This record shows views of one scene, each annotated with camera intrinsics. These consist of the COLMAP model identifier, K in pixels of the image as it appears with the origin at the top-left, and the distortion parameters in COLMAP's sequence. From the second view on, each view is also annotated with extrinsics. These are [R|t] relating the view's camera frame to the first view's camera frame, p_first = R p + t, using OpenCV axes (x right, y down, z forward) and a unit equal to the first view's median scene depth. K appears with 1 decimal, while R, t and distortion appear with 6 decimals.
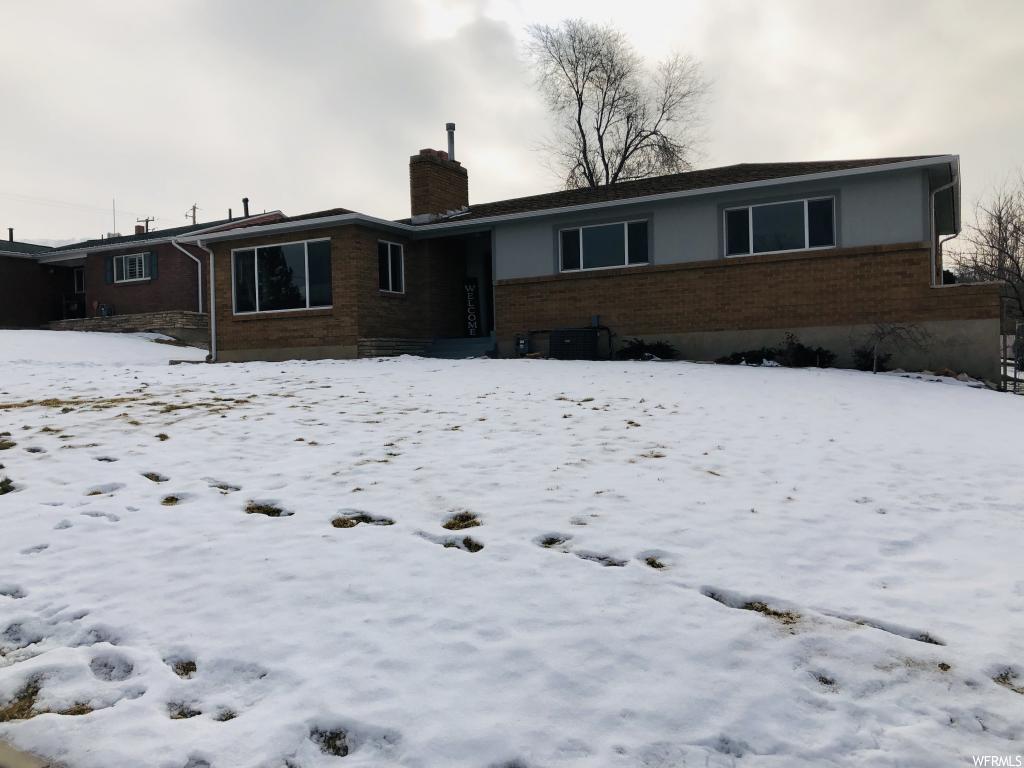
lens RADIAL K [[828.1, 0, 512.0], [0, 828.1, 384.0], [0, 0, 1]] dist [0.017432, -0.010389]
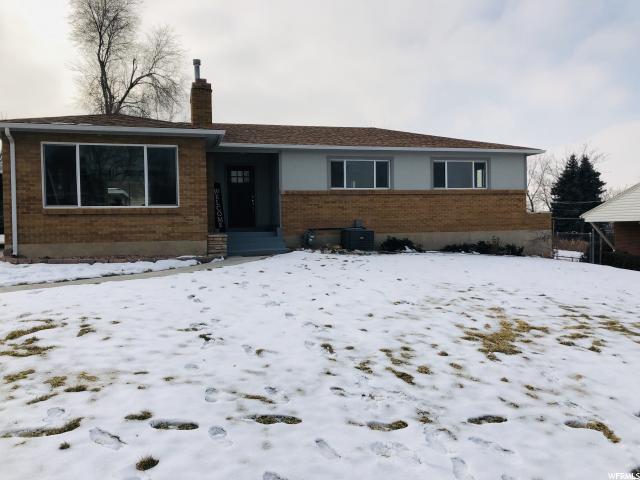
lens RADIAL K [[517.6, 0, 320.0], [0, 517.6, 240.0], [0, 0, 1]] dist [0.017432, -0.010389]
pose [[0.716438, -0.011303, 0.697559, -0.578918], [0.008089, 0.999936, 0.007895, -0.051527], [-0.697603, -0.000014, 0.716484, 0.354776]]
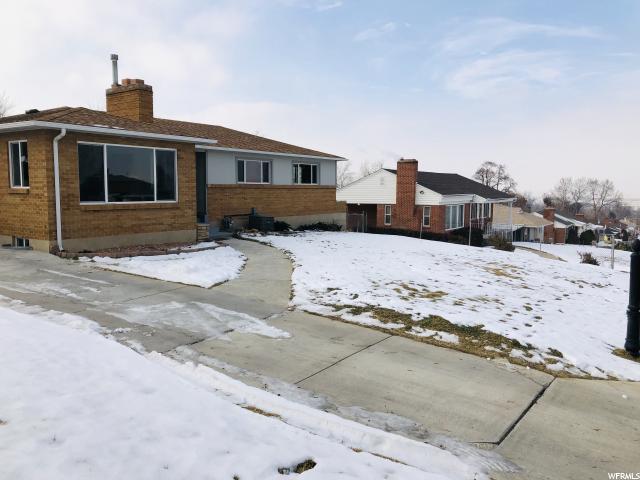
lens RADIAL K [[517.6, 0, 320.0], [0, 517.6, 240.0], [0, 0, 1]] dist [0.017432, -0.010389]
pose [[0.103063, -0.076911, 0.991697, -1.038775], [0.001671, 0.997018, 0.077150, -0.096050], [-0.994673, -0.006295, 0.102884, 0.687446]]
